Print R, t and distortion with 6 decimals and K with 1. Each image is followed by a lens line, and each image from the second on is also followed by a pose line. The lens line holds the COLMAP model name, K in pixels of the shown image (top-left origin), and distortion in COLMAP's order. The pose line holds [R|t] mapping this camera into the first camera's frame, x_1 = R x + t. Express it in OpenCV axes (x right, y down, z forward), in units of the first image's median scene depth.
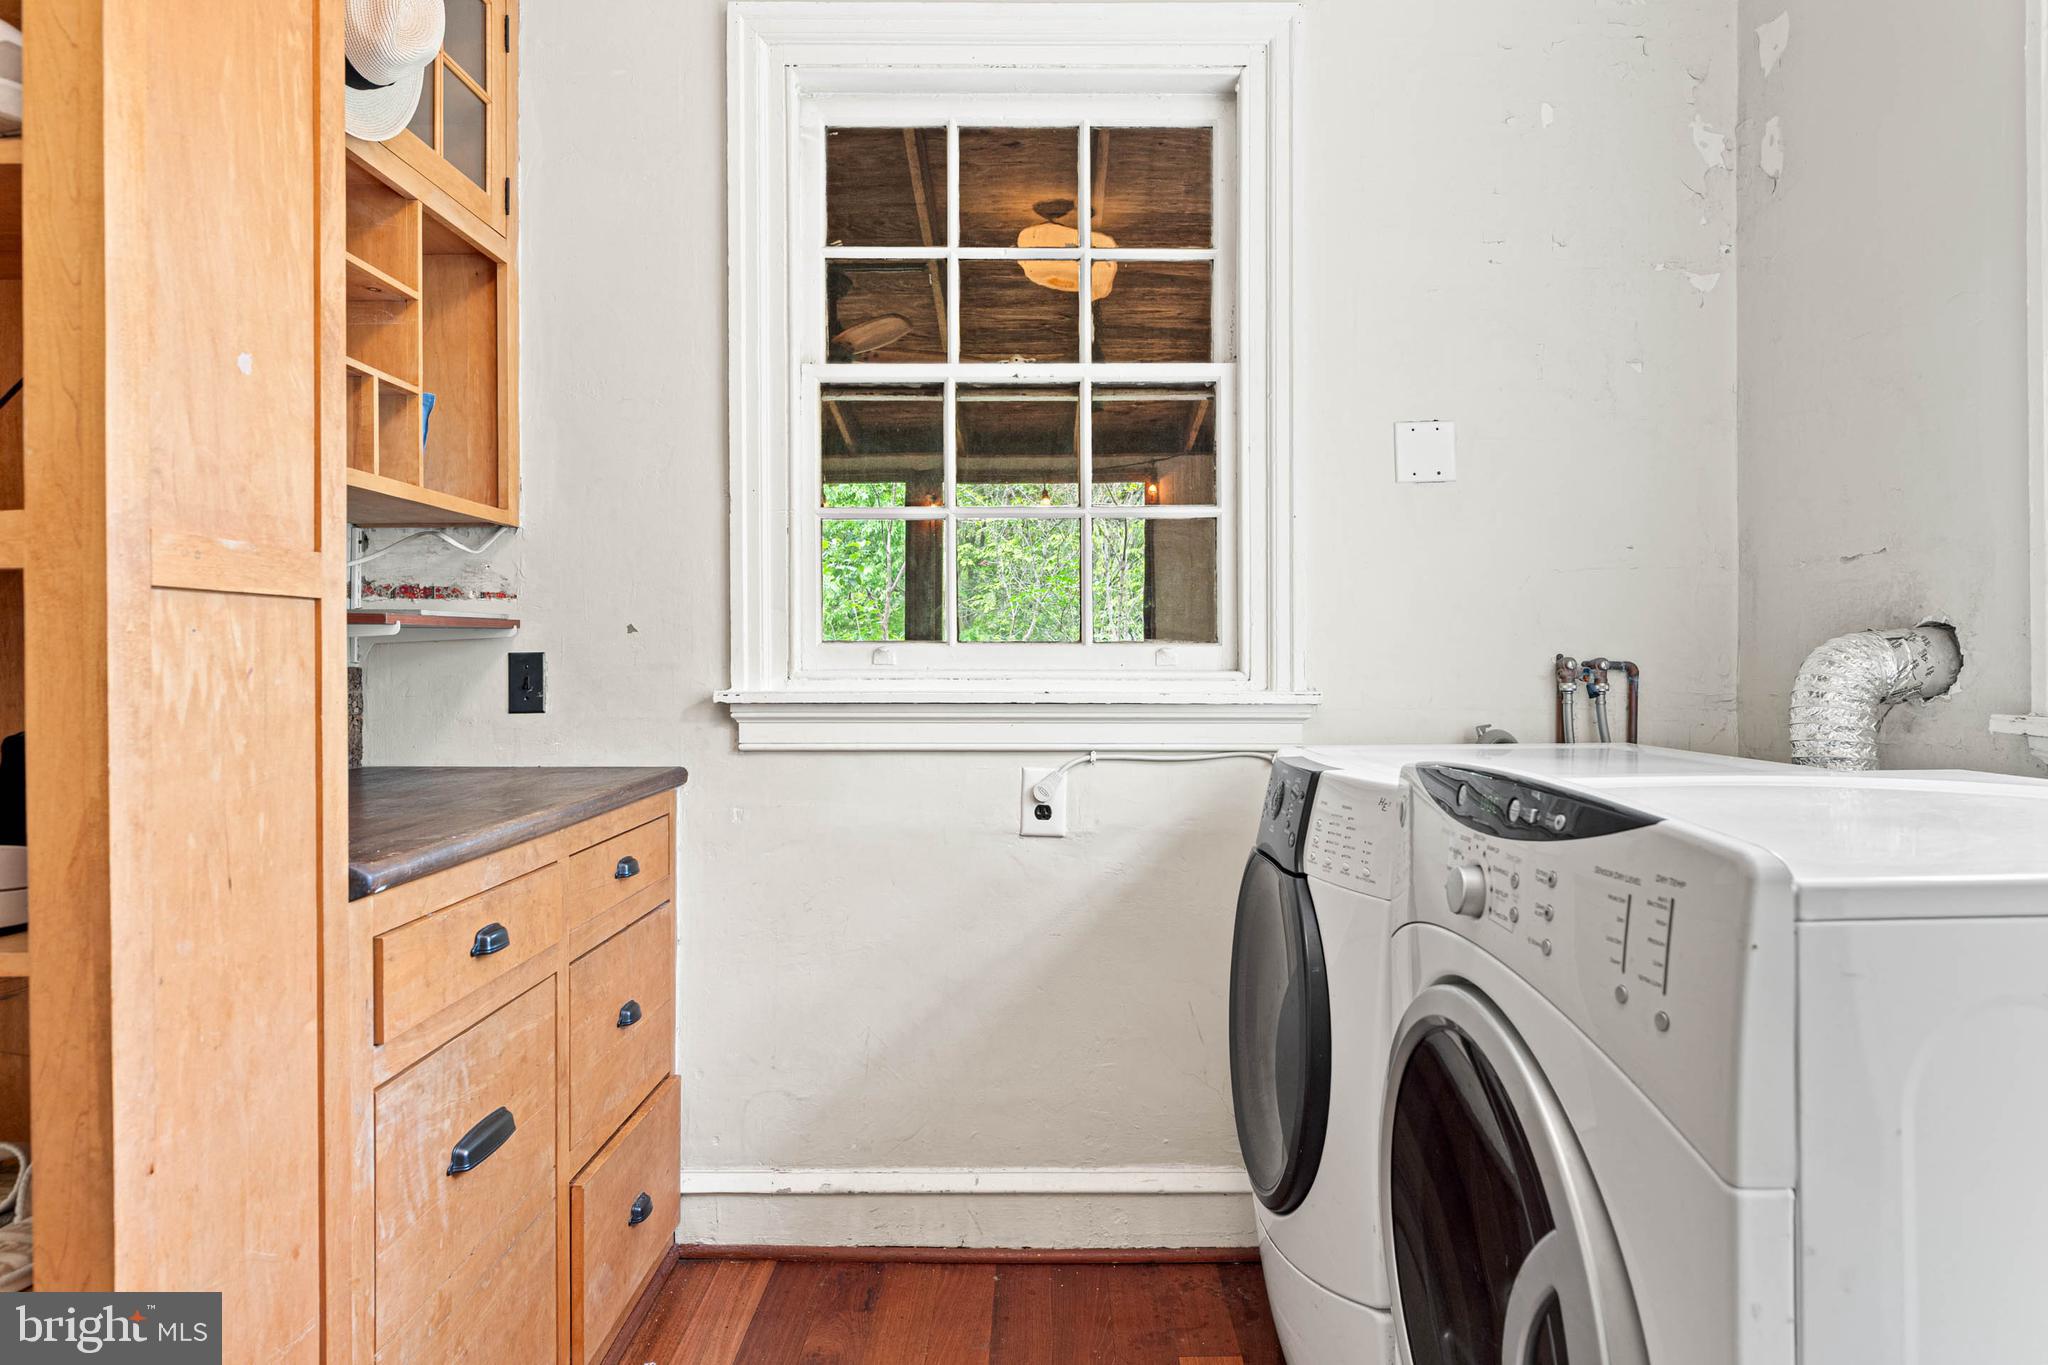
lens RADIAL K [[1181.7, 0, 1025.8], [0, 1181.7, 678.5], [0, 0, 1]] dist [-0.004645, -0.000045]
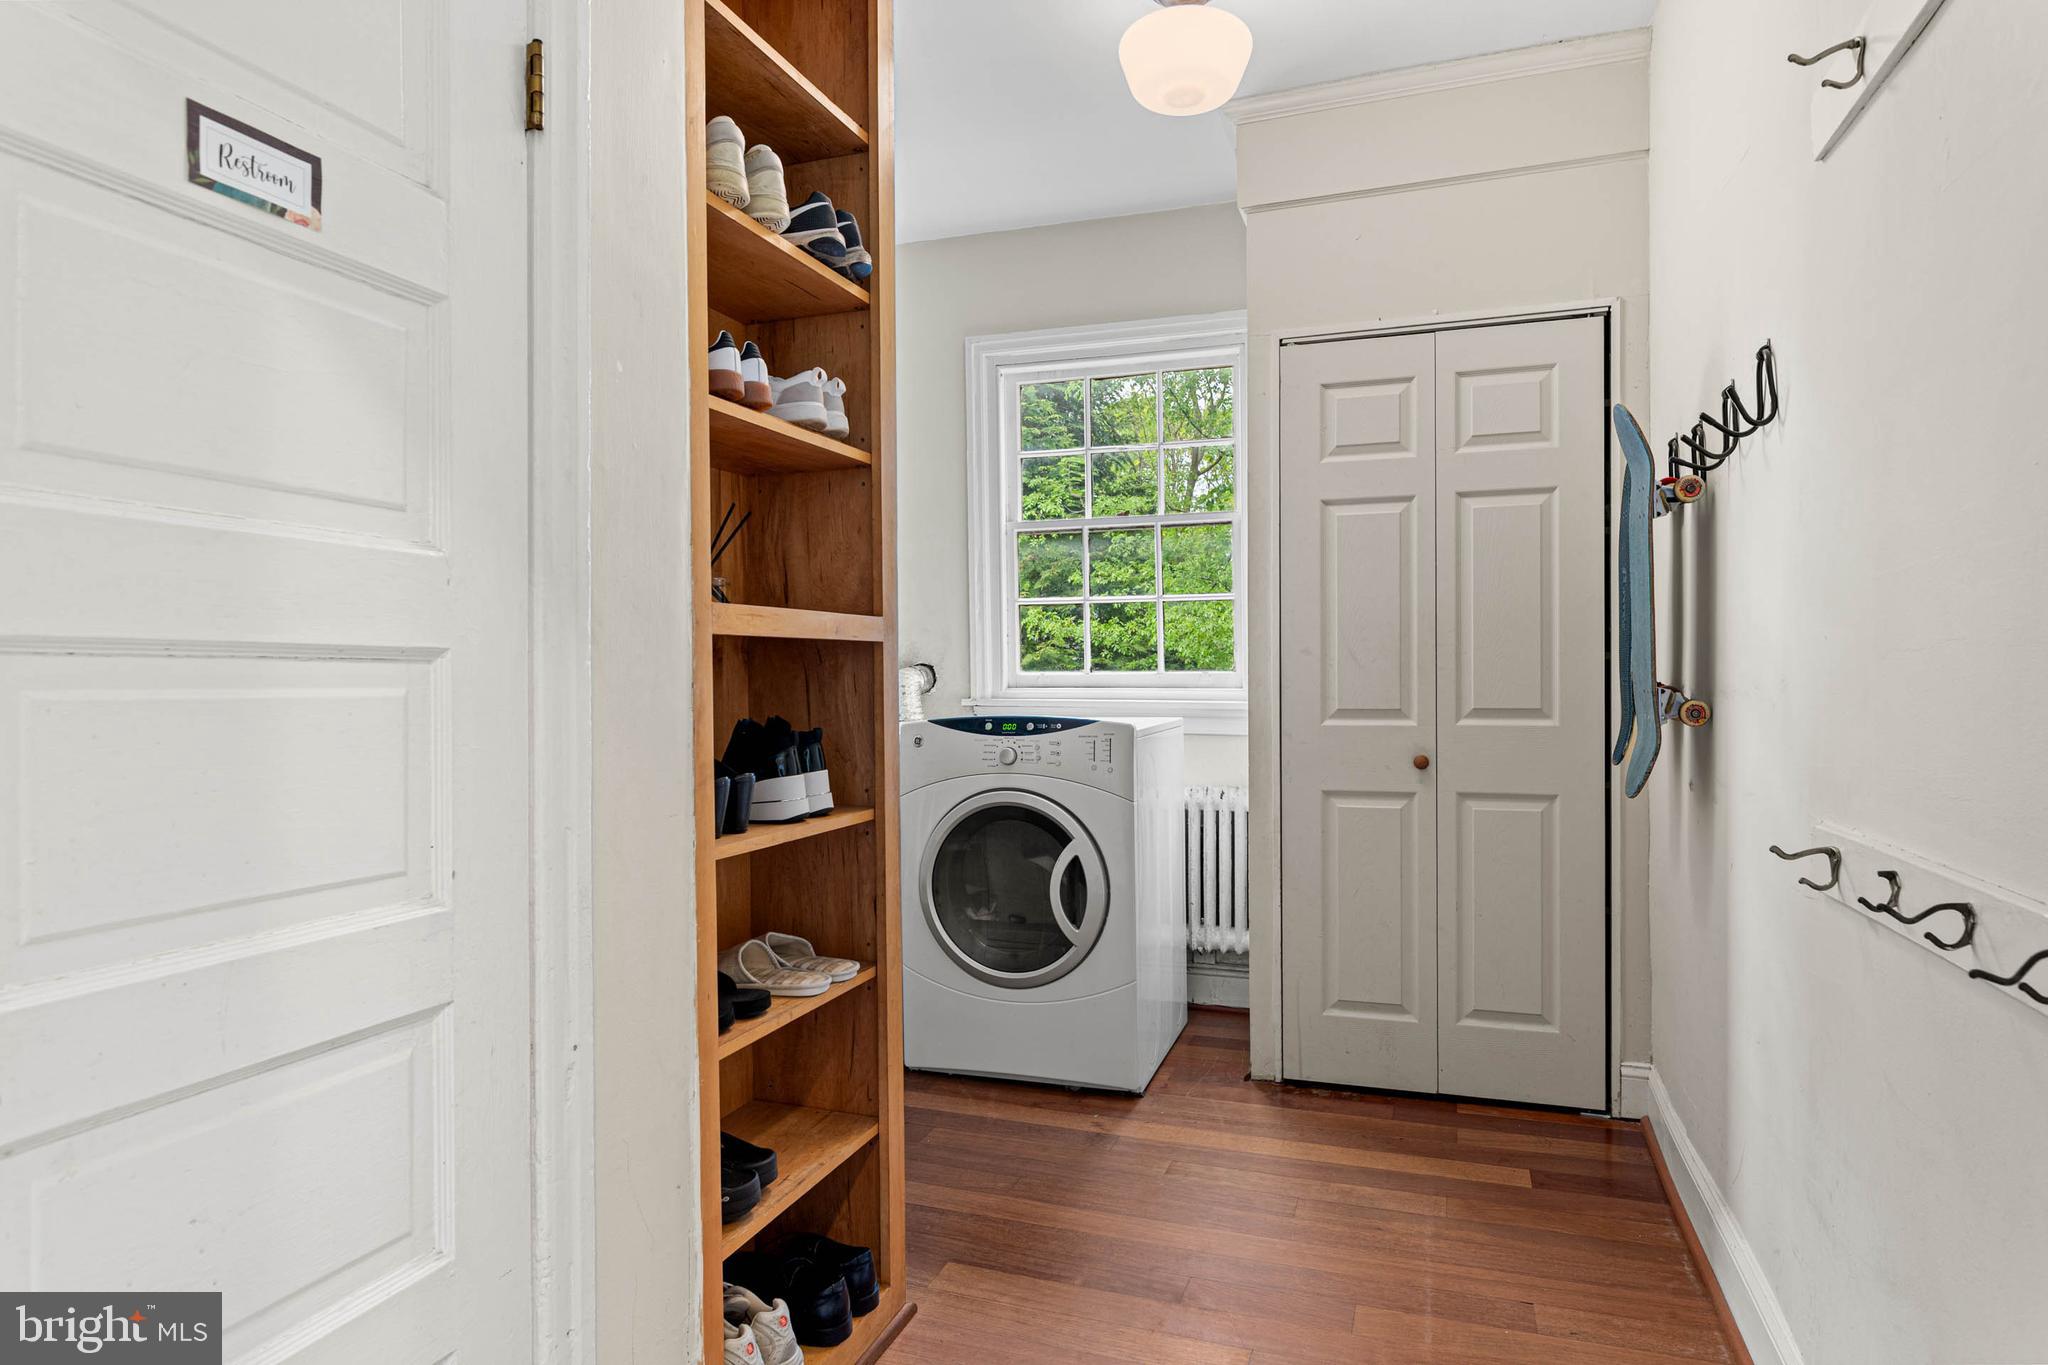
lens RADIAL K [[1181.7, 0, 1027.1], [0, 1181.7, 686.2], [0, 0, 1]] dist [-0.004645, -0.000045]
pose [[0.331477, -0.000727, 0.943463, -2.808491], [0.011936, 0.999923, -0.003424, 0.016553], [-0.943388, 0.012396, 0.331461, -0.048024]]
